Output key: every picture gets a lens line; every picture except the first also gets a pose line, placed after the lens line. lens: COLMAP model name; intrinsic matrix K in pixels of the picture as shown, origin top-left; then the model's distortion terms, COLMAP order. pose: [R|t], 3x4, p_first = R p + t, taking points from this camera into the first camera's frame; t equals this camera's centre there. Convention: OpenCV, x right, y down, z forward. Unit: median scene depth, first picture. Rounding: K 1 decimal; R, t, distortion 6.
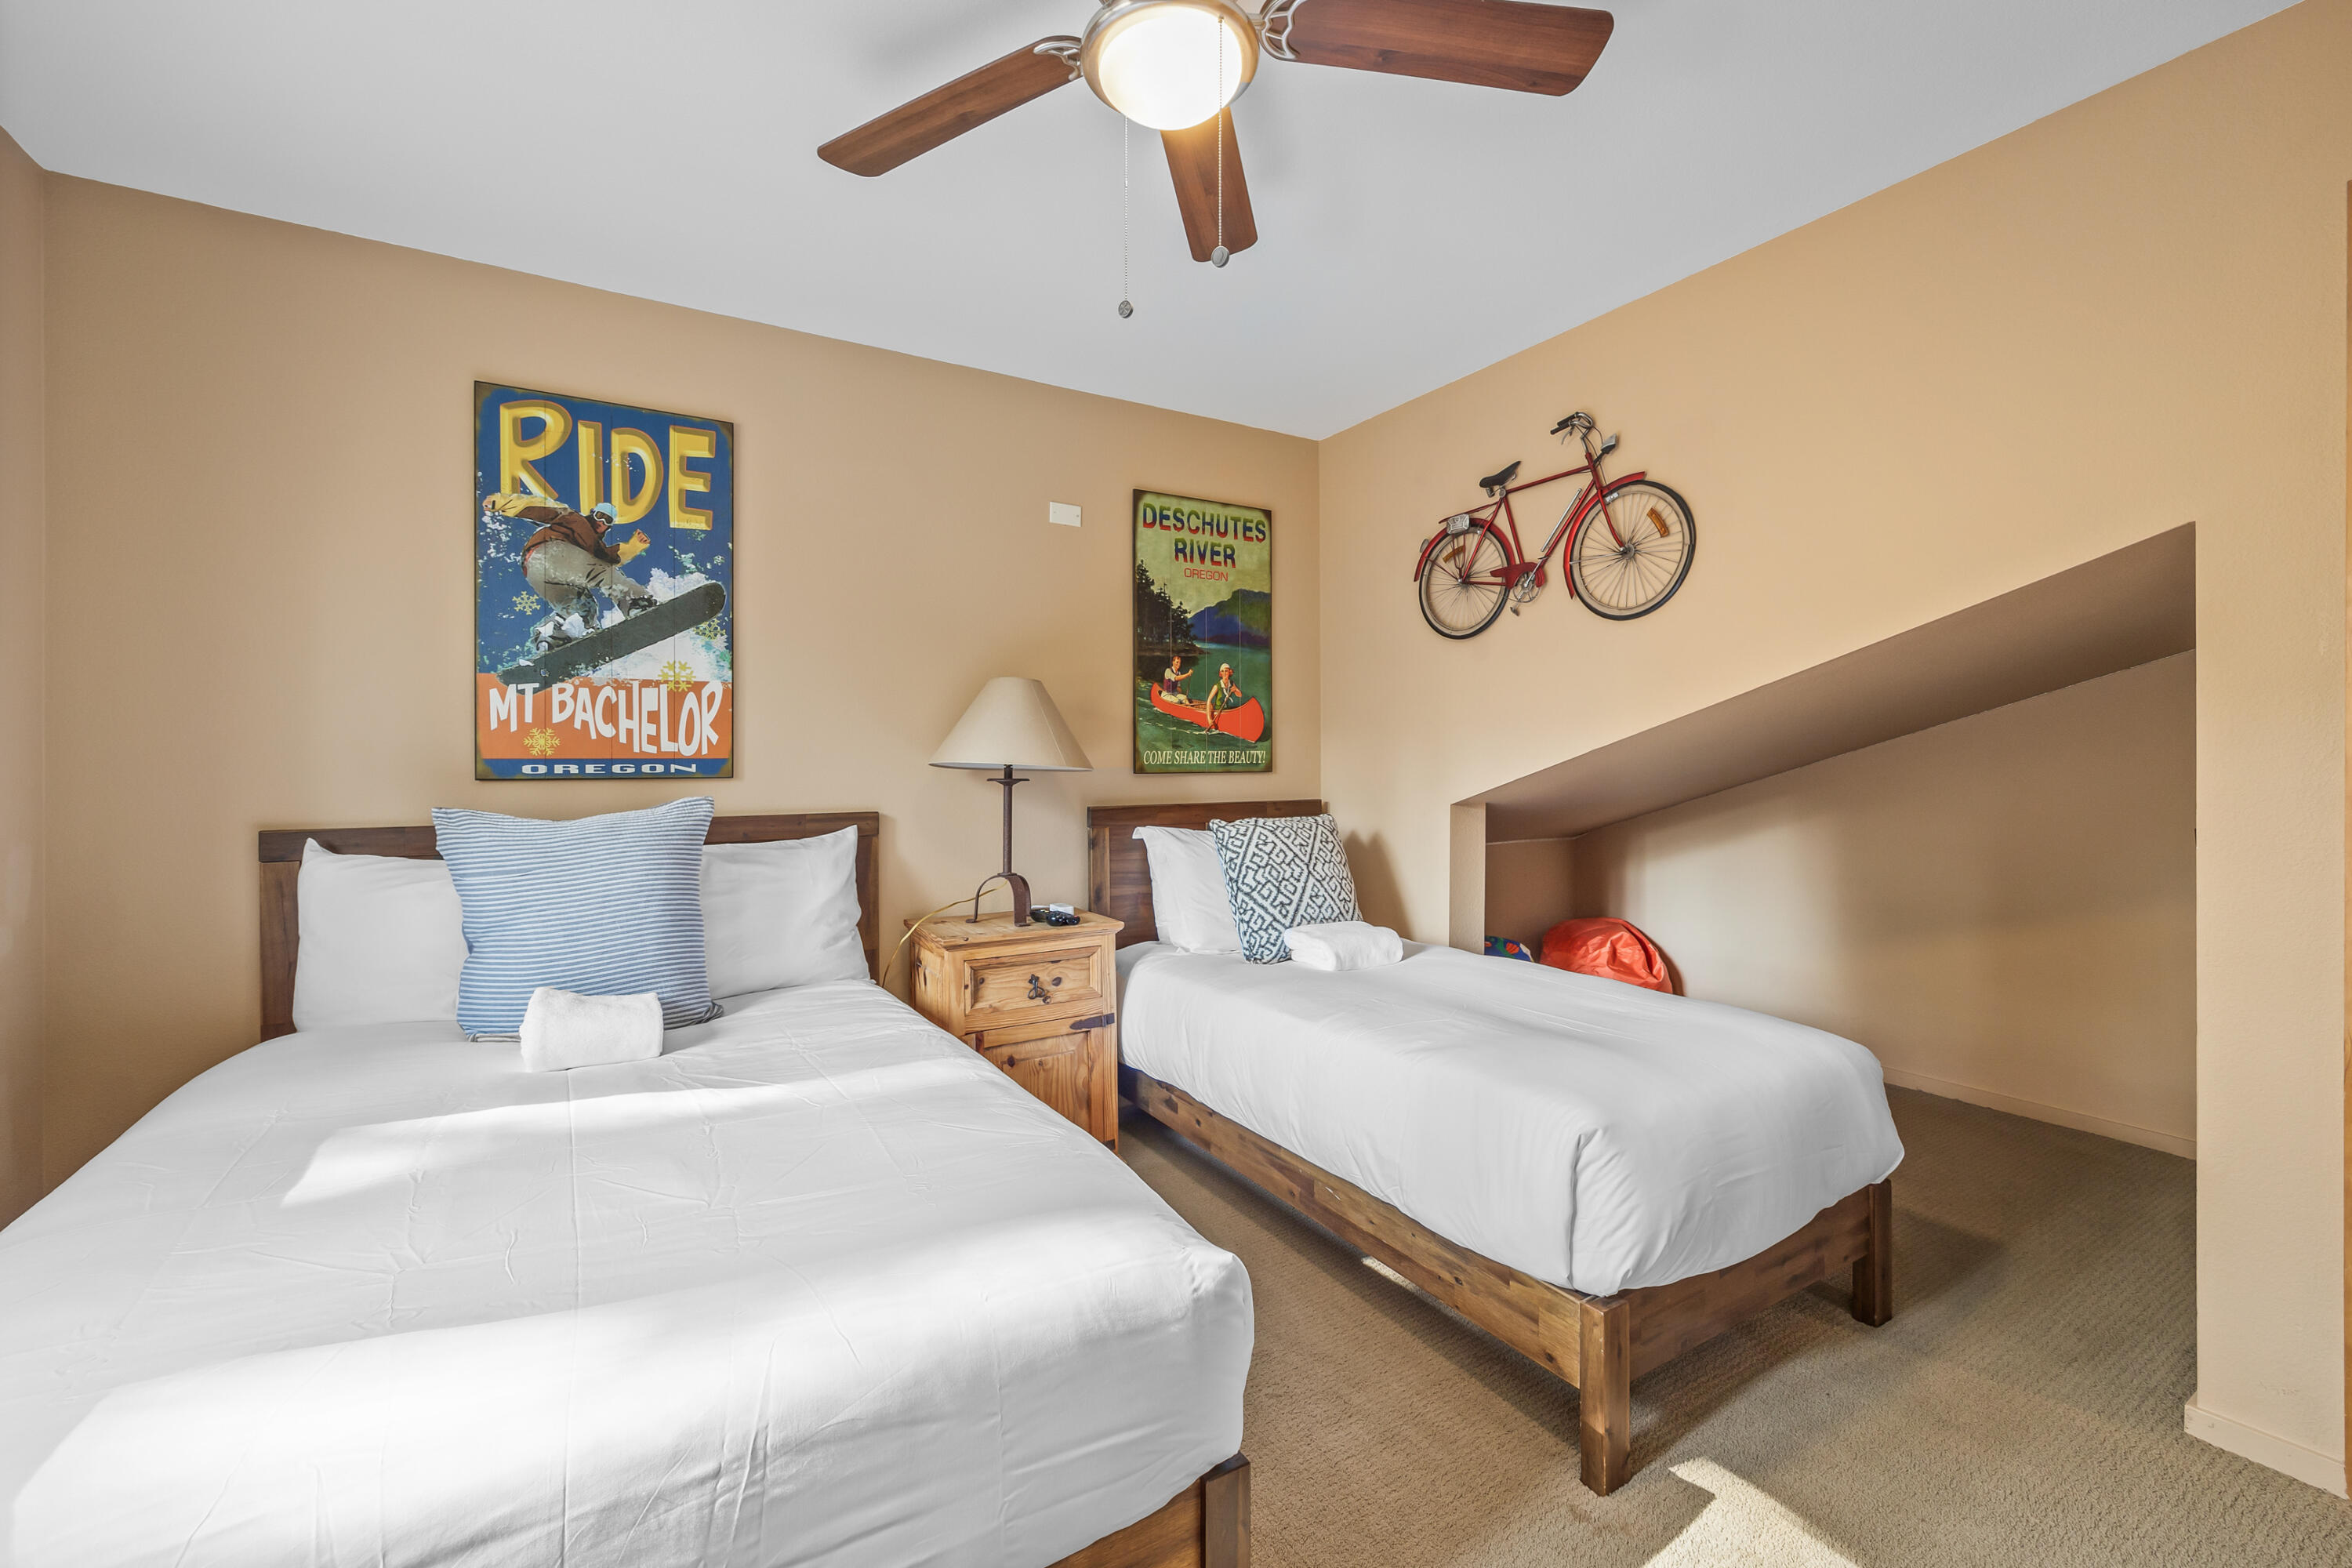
lens RADIAL K [[958.7, 0, 1175.2], [0, 958.7, 770.7], [0, 0, 1]] dist [-0.002360, -0.000232]
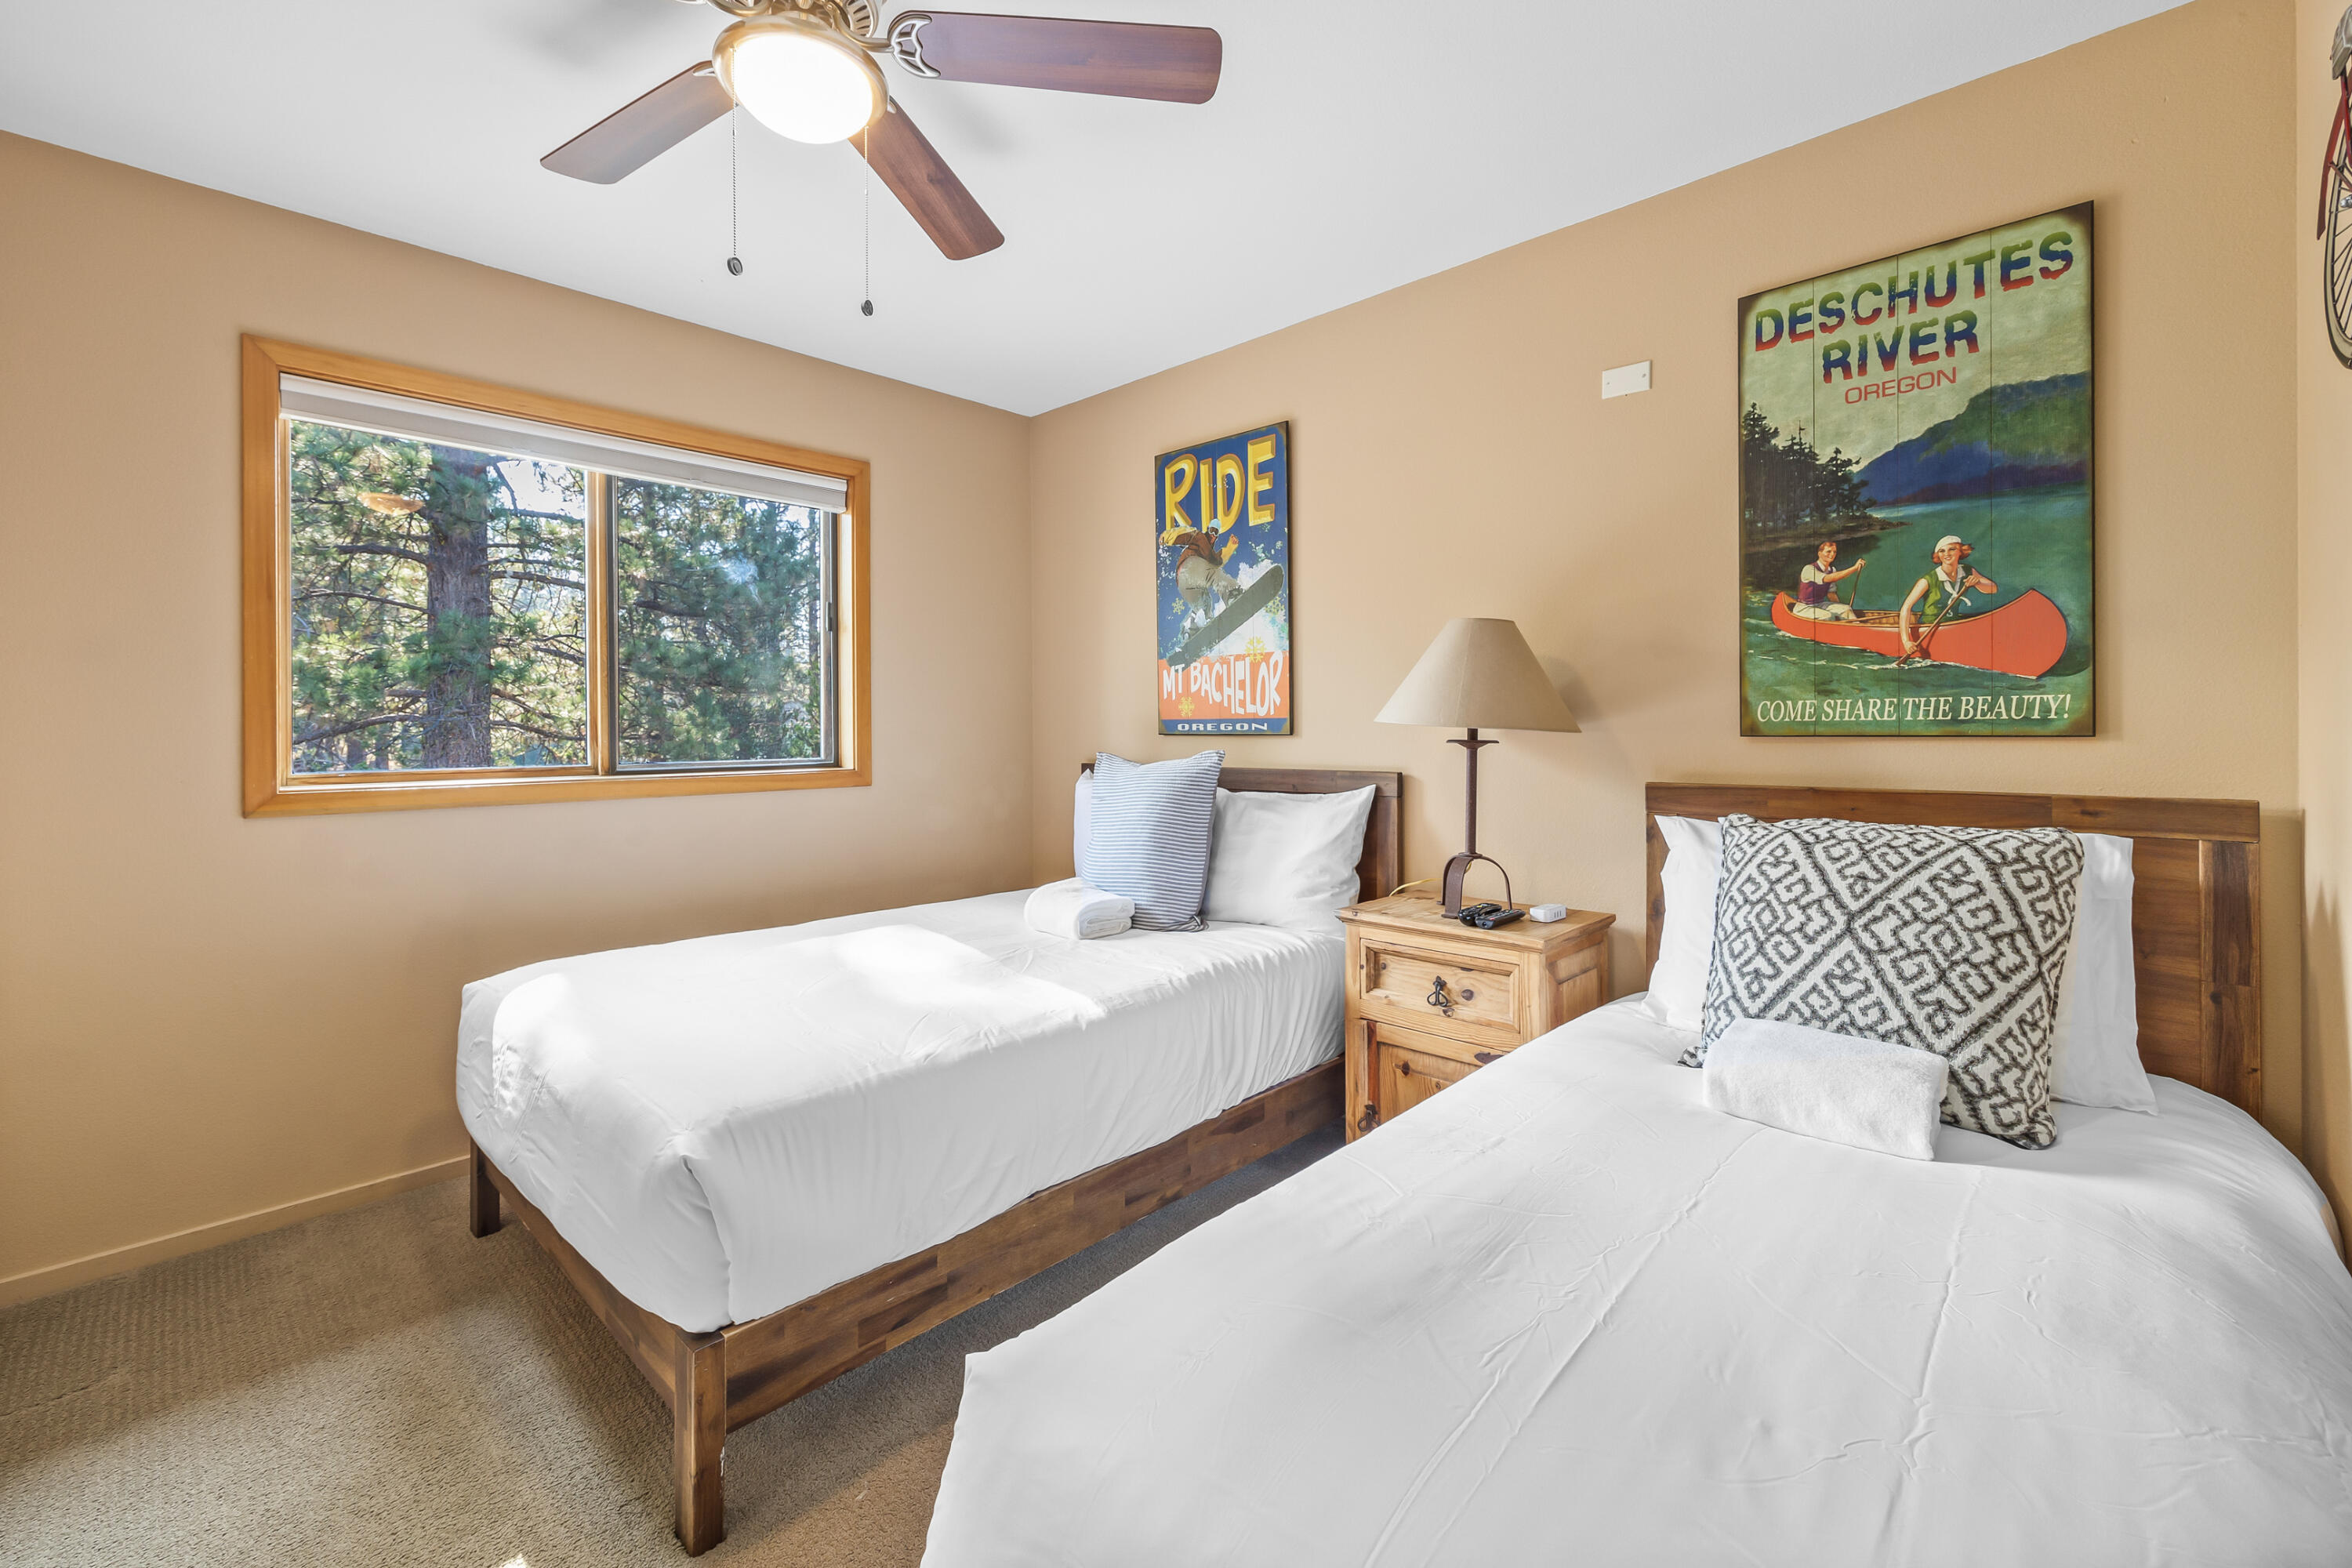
lens RADIAL K [[968.7, 0, 1182.3], [0, 968.7, 732.1], [0, 0, 1]] dist [-0.000149, 0.000016]
pose [[0.279522, 0.008745, -0.960100, 0.611955], [-0.001792, 0.999962, 0.008587, -0.005973], [0.960138, -0.000680, 0.279527, 0.571823]]
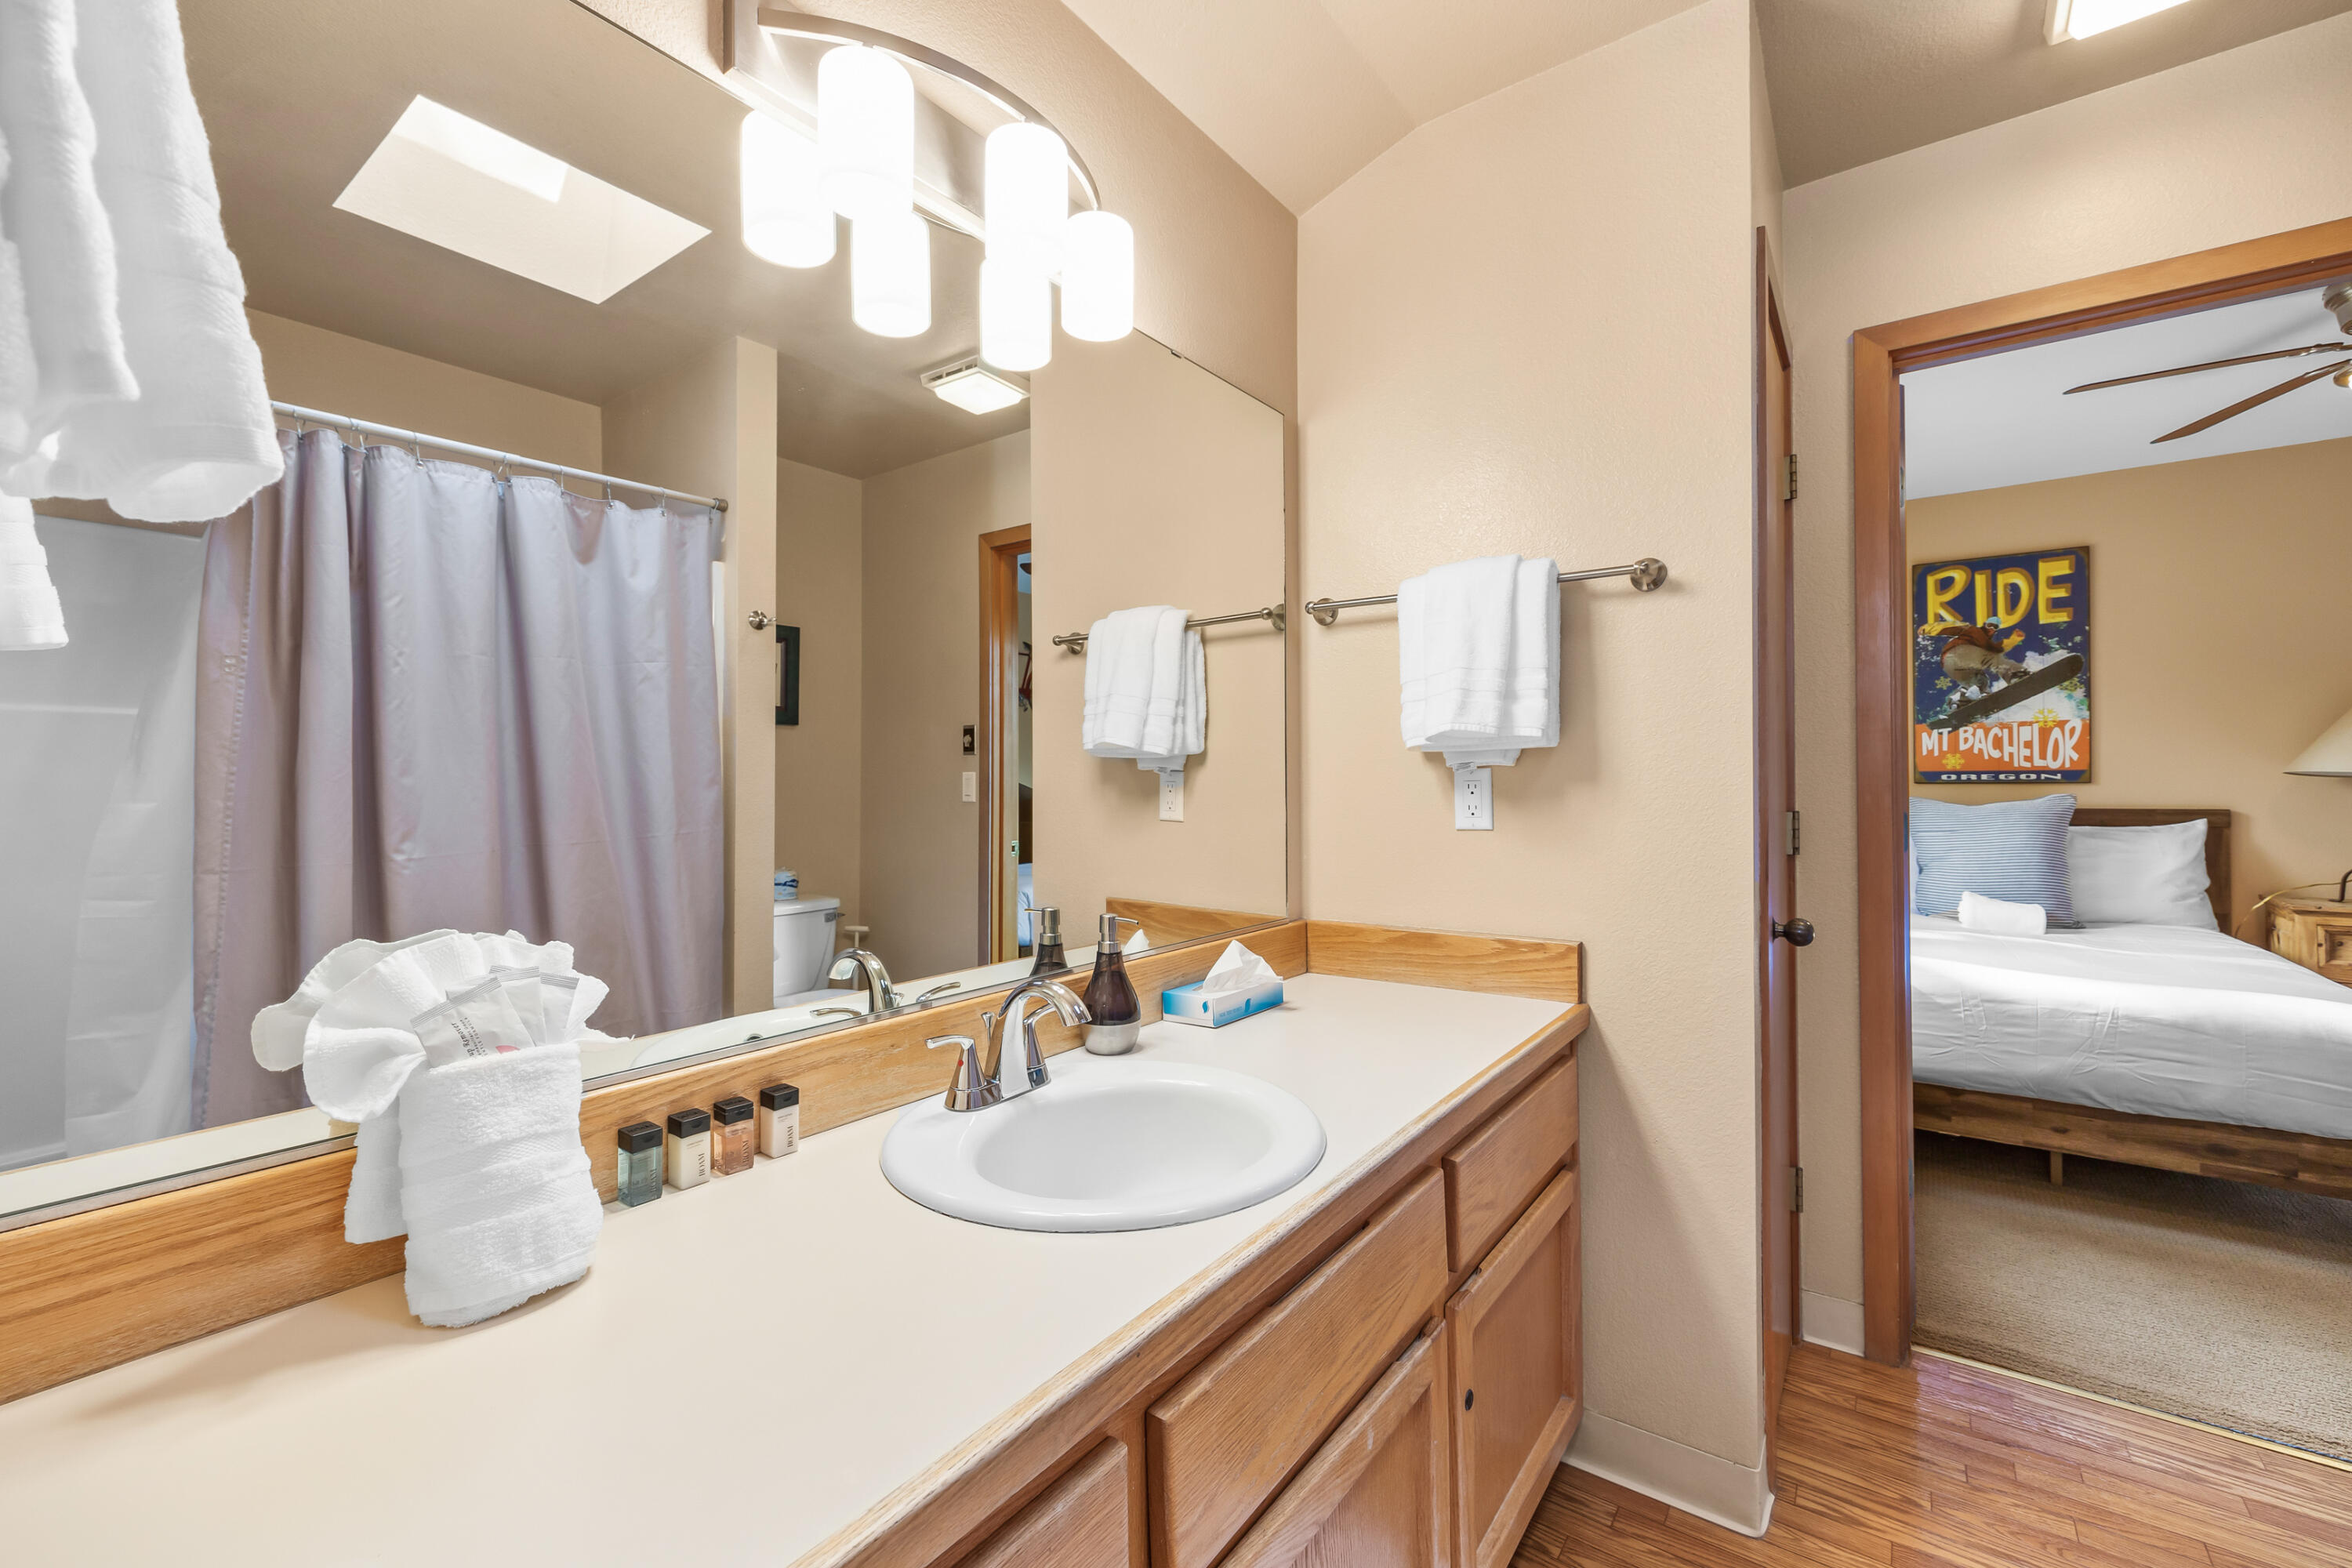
lens RADIAL K [[958.7, 0, 1175.2], [0, 958.7, 770.7], [0, 0, 1]] dist [-0.002360, -0.000232]
pose [[0.382671, -0.007218, -0.923856, 0.378728], [0.001363, 0.999973, -0.007248, -0.002561], [0.923883, 0.001514, 0.382671, -0.910361]]
